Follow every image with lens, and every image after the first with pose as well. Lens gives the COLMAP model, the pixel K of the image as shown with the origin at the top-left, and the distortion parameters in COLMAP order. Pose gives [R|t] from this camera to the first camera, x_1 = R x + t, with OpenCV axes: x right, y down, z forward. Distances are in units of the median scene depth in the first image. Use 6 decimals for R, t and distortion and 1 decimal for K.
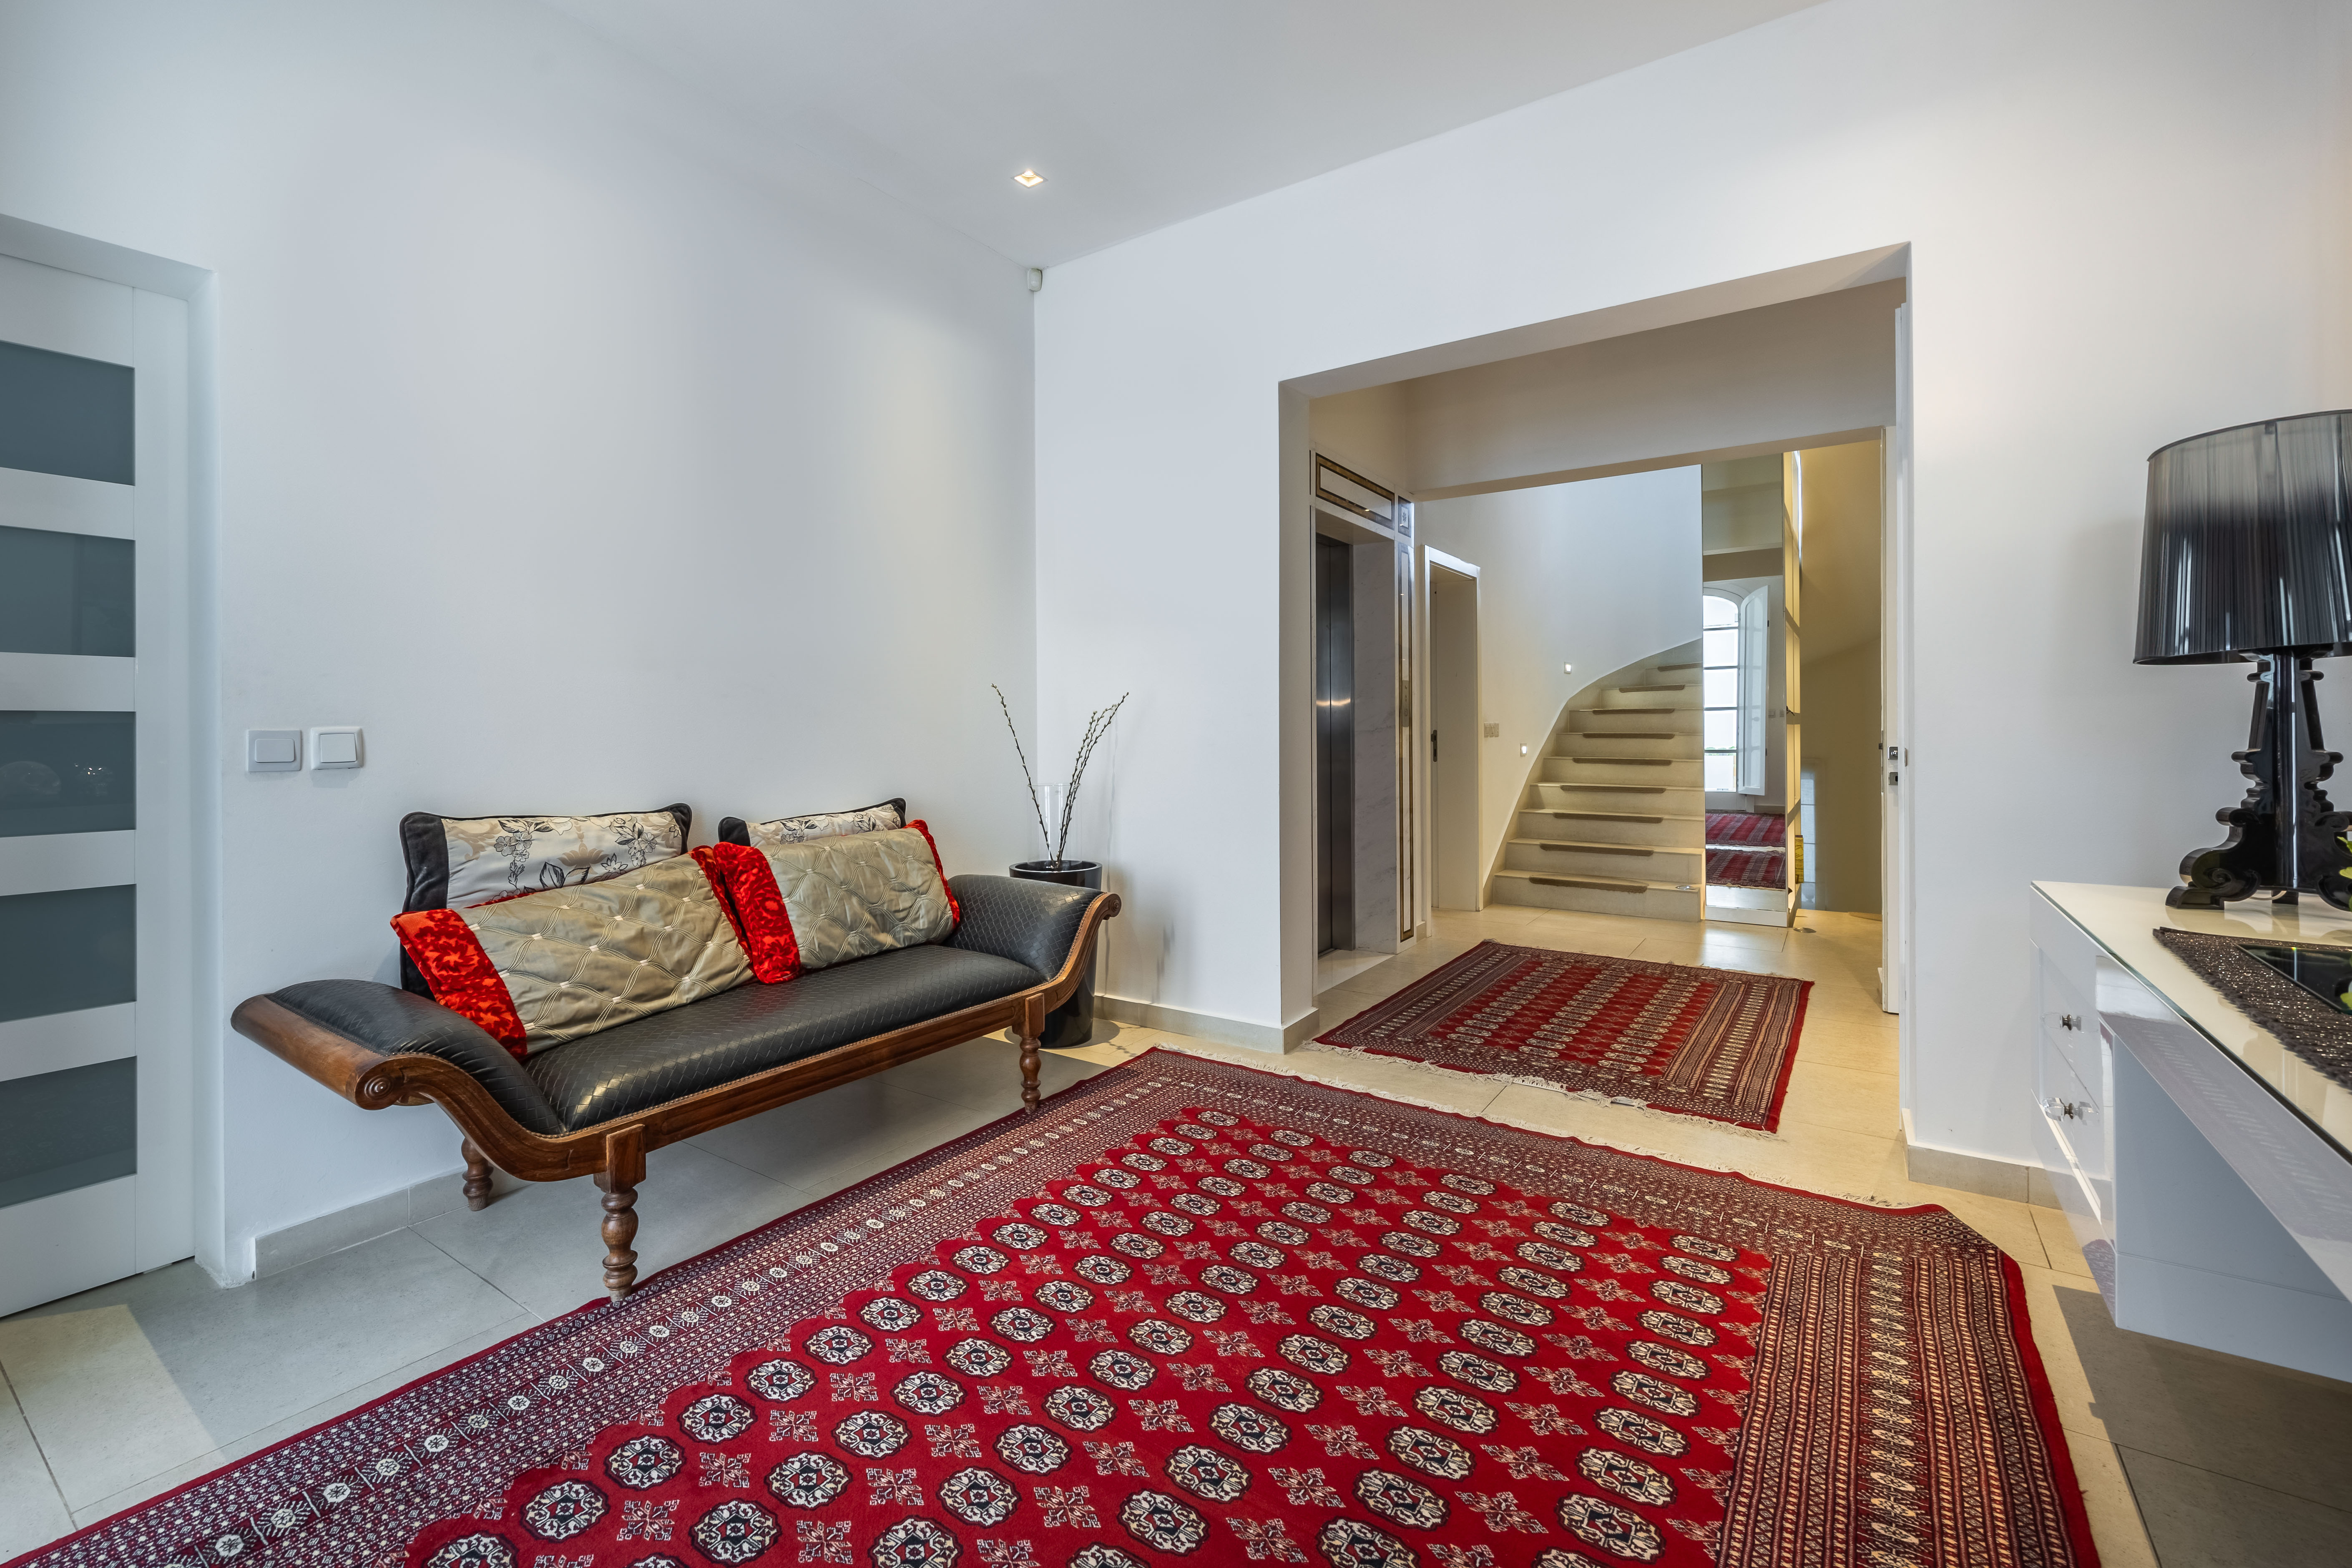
lens RADIAL K [[1005.6, 0, 1173.5], [0, 1005.6, 723.0], [0, 0, 1]] dist [-0.000678, -0.000160]
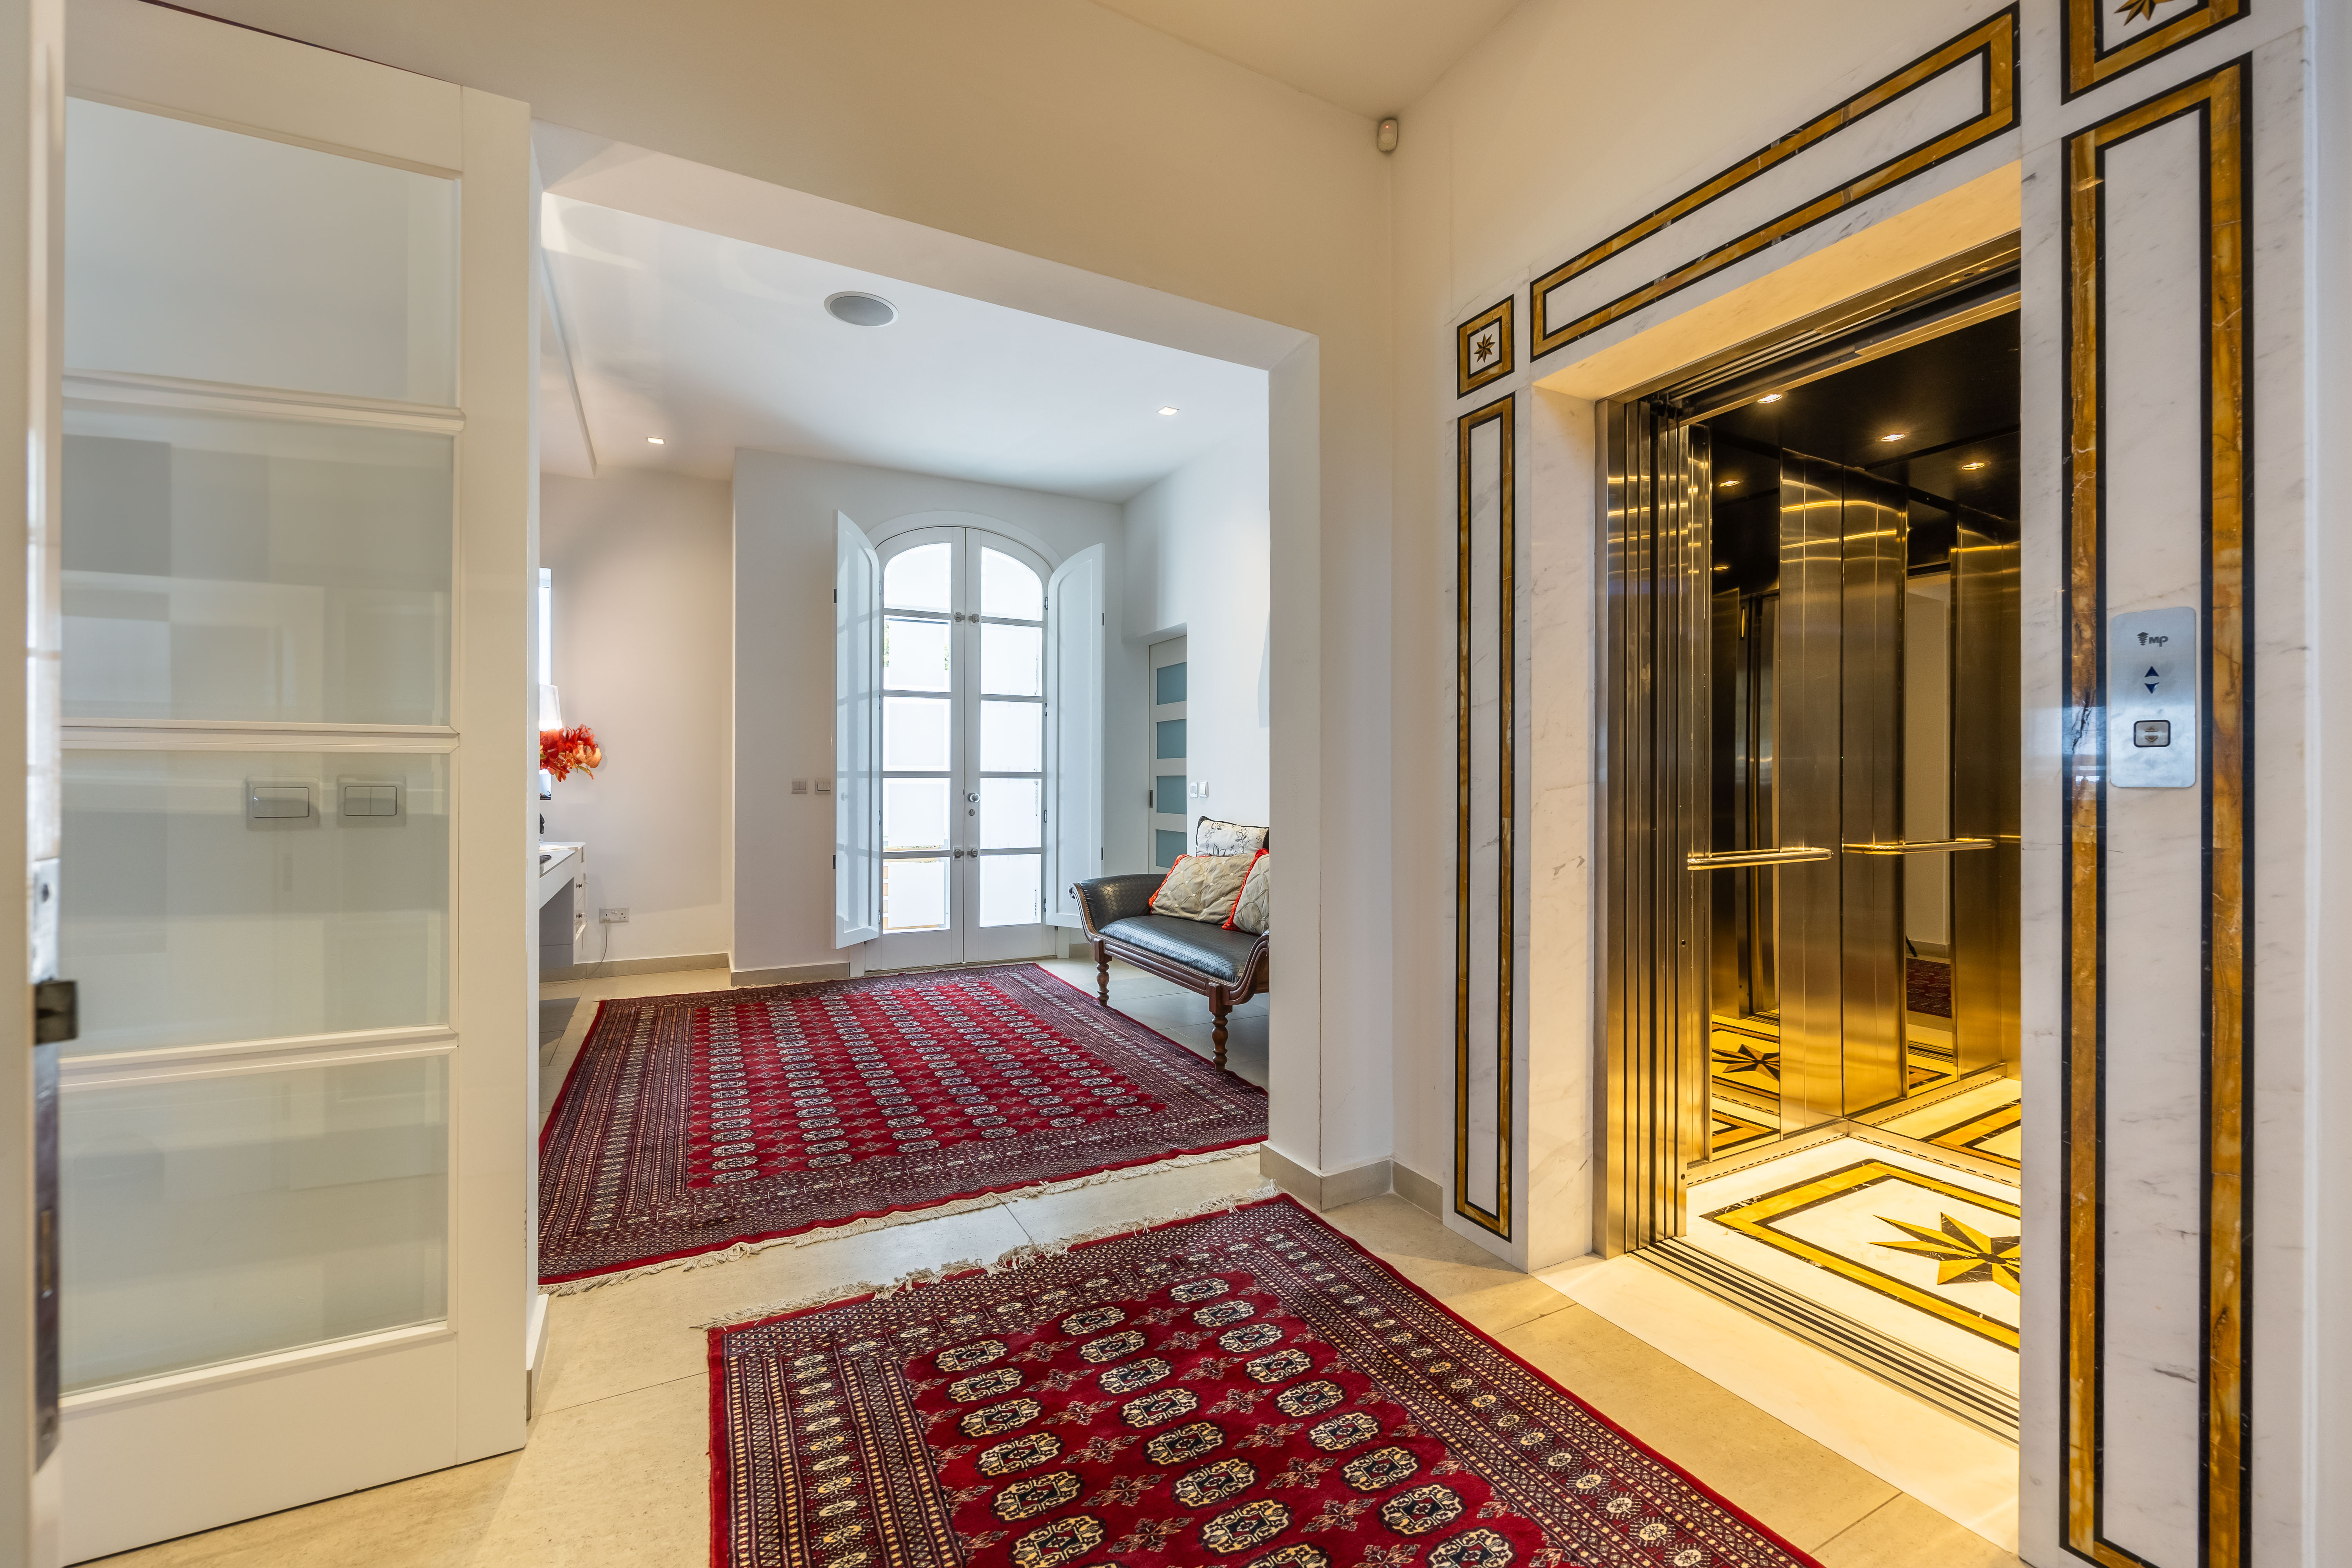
lens RADIAL K [[944.9, 0, 1176.0], [0, 944.9, 784.0], [0, 0, 1]] dist [-0.000197, -0.000024]
pose [[-0.472362, 0.006459, -0.881381, 1.230242], [0.000310, 0.999974, 0.007162, -0.006317], [0.881405, 0.003110, -0.472352, 1.914473]]
